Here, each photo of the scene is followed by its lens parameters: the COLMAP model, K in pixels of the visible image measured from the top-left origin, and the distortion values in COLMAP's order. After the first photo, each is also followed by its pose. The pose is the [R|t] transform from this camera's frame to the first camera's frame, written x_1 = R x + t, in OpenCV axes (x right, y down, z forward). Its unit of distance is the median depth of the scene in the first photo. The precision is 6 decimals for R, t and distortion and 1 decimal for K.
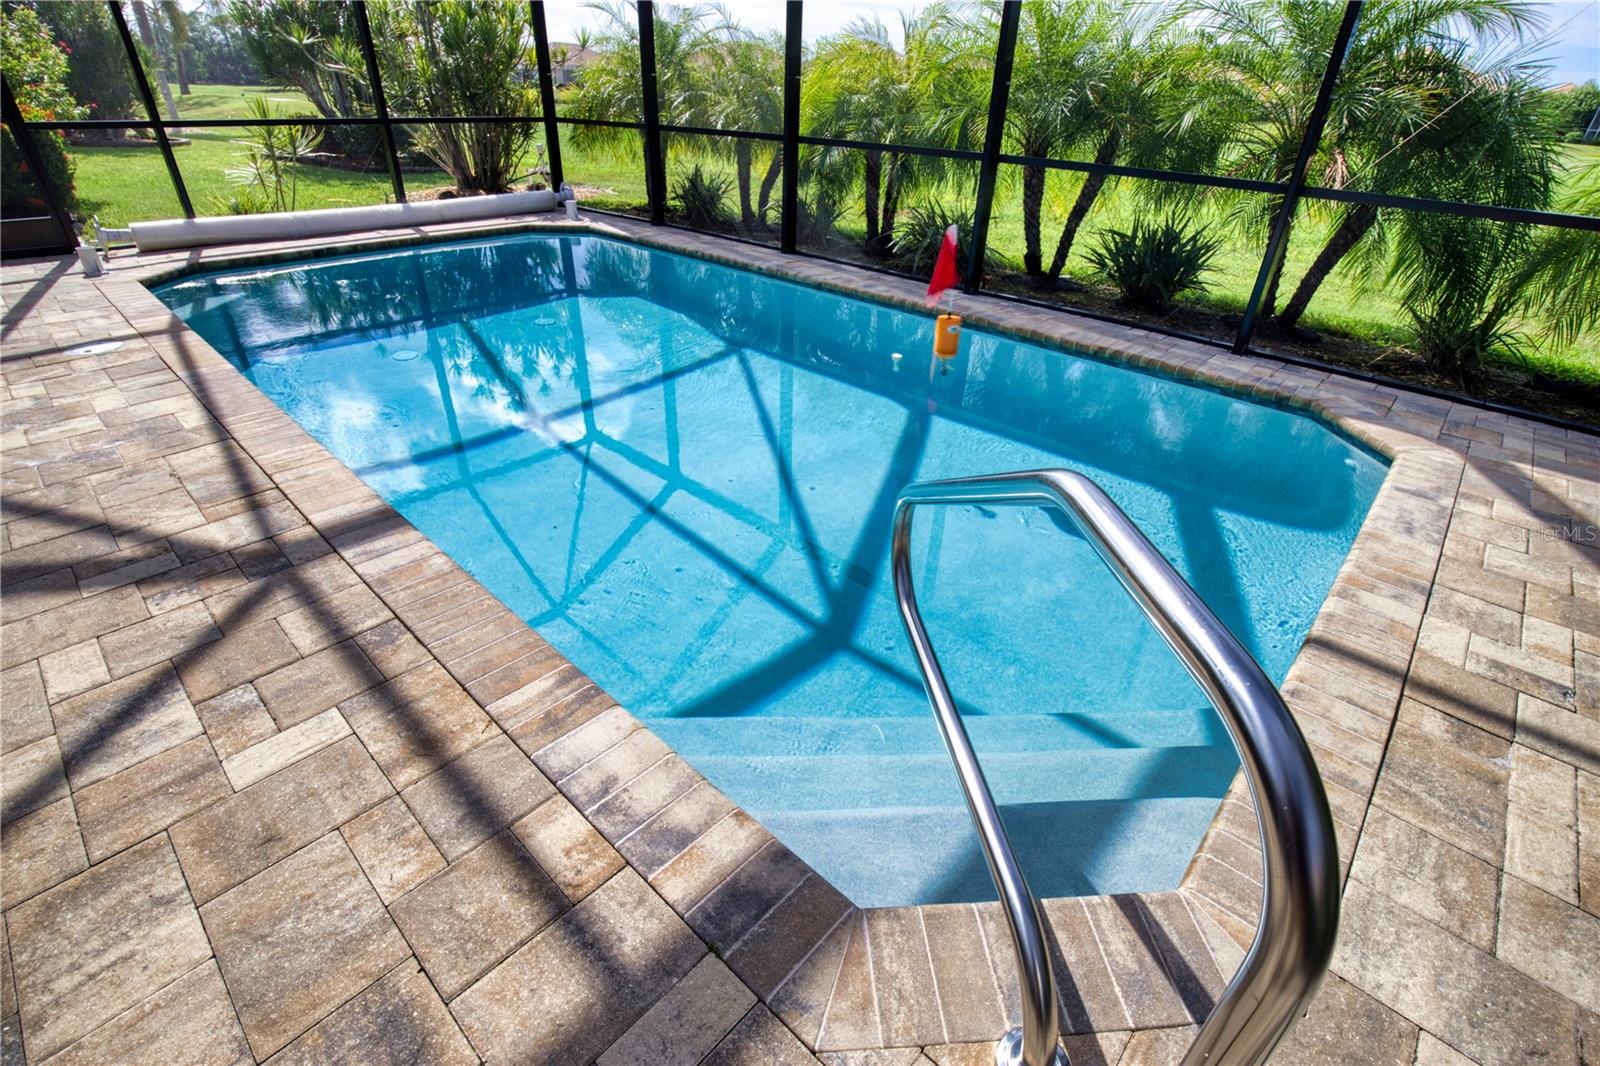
lens RADIAL K [[730.6, 0, 803.0], [0, 730.6, 529.8], [0, 0, 1]] dist [-0.032195, 0.004885]
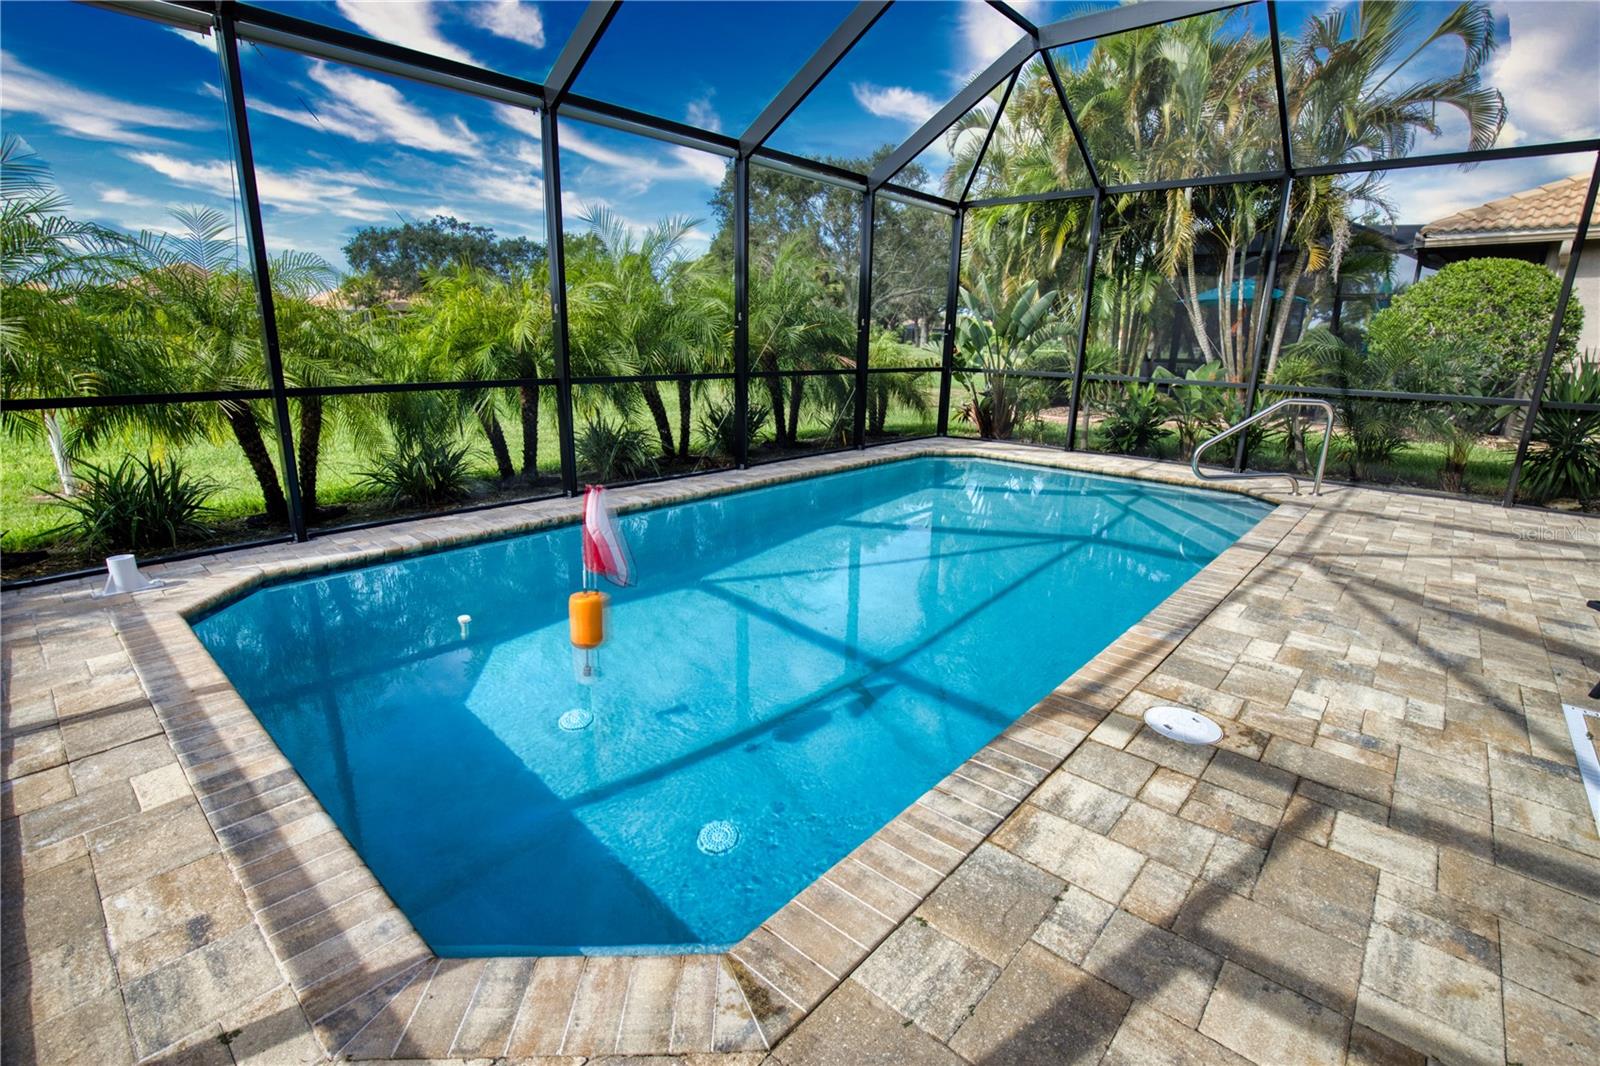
lens RADIAL K [[730.6, 0, 805.6], [0, 730.6, 537.5], [0, 0, 1]] dist [-0.032195, 0.004885]
pose [[-0.018268, -0.304644, 0.952291, -2.037669], [0.493979, 0.825336, 0.273506, -0.987557], [-0.869282, 0.475408, 0.135411, 1.449046]]
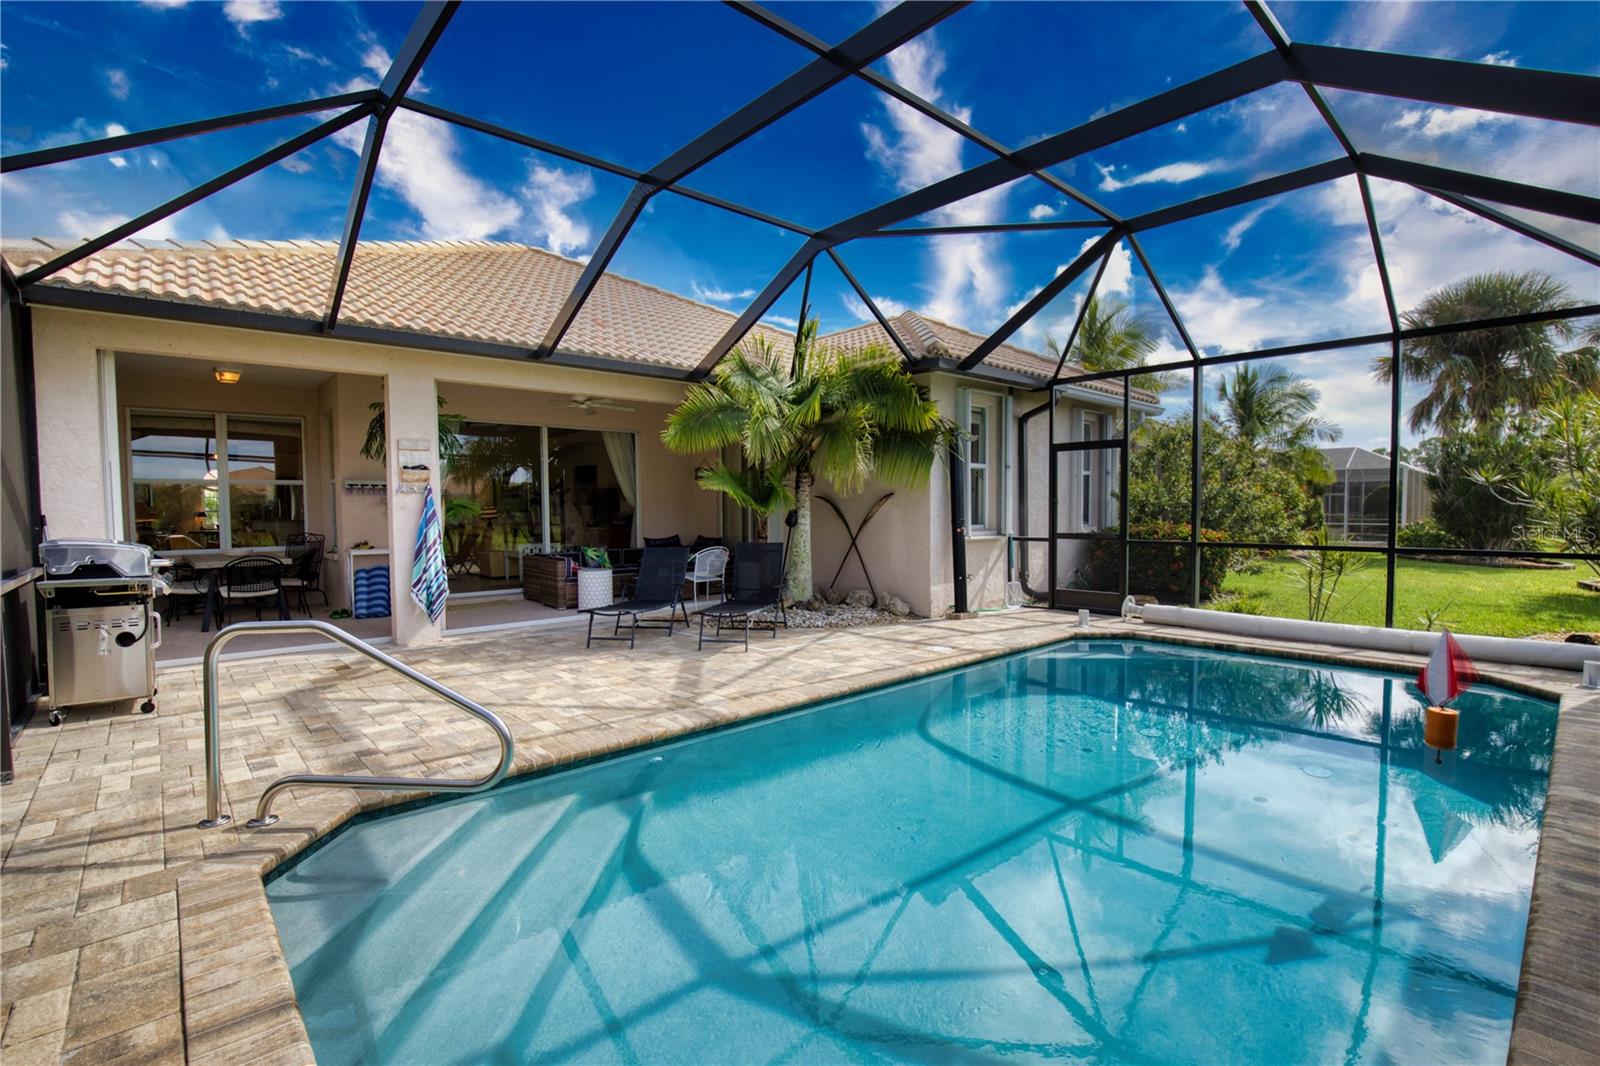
lens RADIAL K [[730.6, 0, 797.9], [0, 730.6, 542.6], [0, 0, 1]] dist [-0.032195, 0.004885]
pose [[-0.097125, 0.007765, -0.995242, 1.054939], [-0.504337, 0.861693, 0.055941, -0.510832], [0.858027, 0.507371, -0.079775, 0.897769]]
